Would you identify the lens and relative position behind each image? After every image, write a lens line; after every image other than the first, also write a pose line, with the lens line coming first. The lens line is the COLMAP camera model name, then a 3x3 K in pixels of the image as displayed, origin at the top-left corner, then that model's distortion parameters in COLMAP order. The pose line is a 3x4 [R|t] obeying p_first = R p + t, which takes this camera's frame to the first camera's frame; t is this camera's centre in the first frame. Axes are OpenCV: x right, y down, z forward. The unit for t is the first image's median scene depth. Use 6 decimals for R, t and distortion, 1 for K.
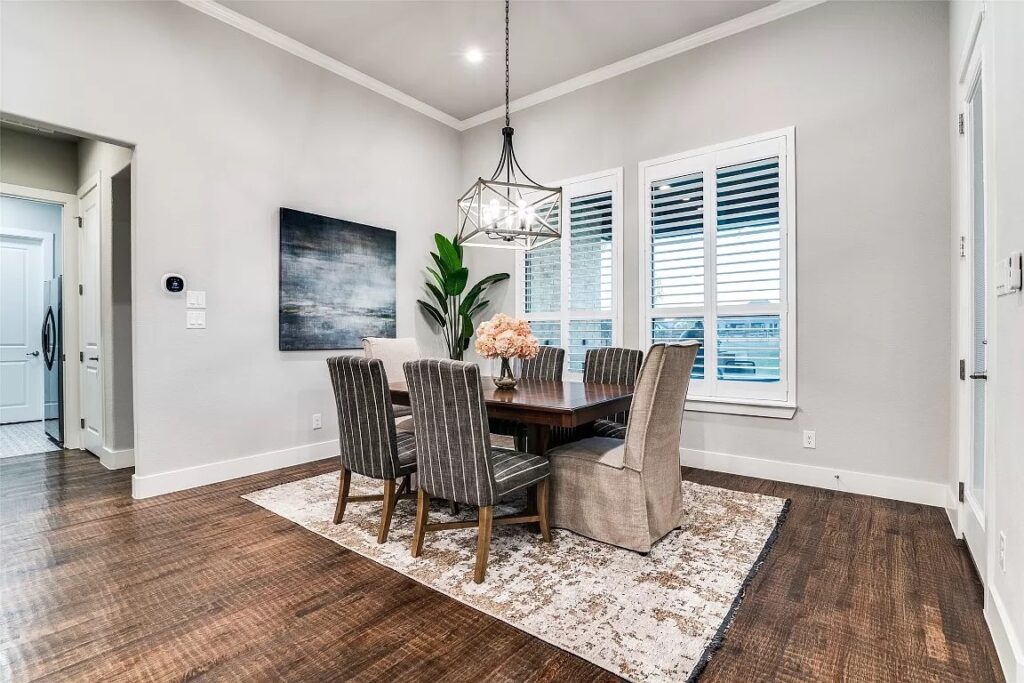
lens RADIAL K [[476.2, 0, 512.0], [0, 476.2, 341.5], [0, 0, 1]] dist [0.000166, 0.000035]
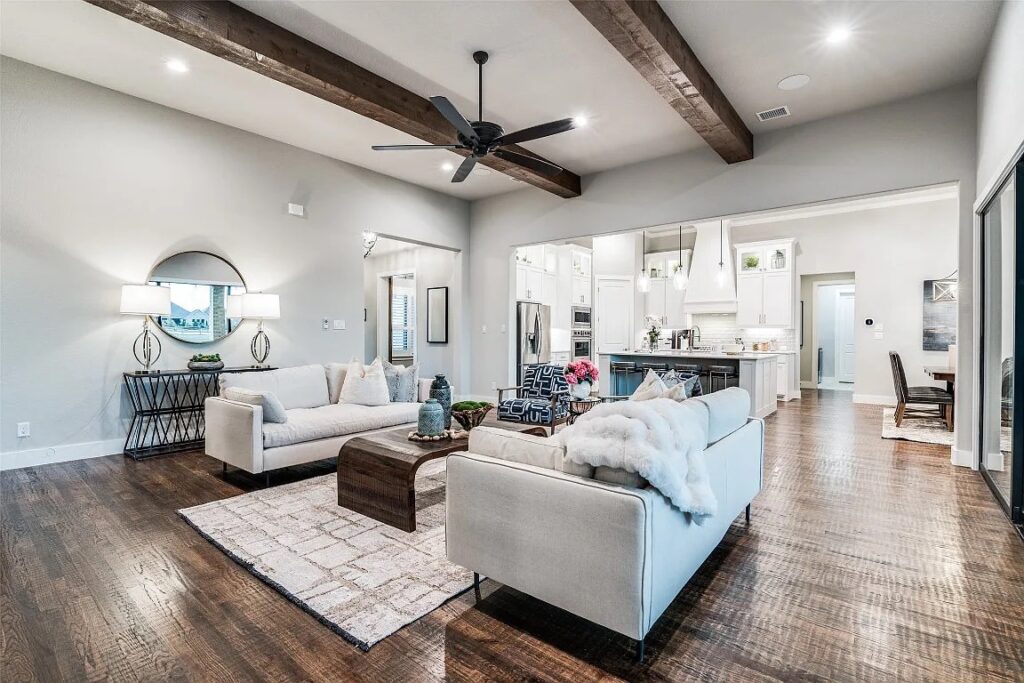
lens RADIAL K [[476.2, 0, 512.0], [0, 476.2, 341.5], [0, 0, 1]] dist [0.000166, 0.000035]
pose [[-0.021047, 0.015720, -0.999655, 1.596205], [-0.015833, 0.999746, 0.016055, -0.023842], [0.999653, 0.016165, -0.020793, -0.720807]]
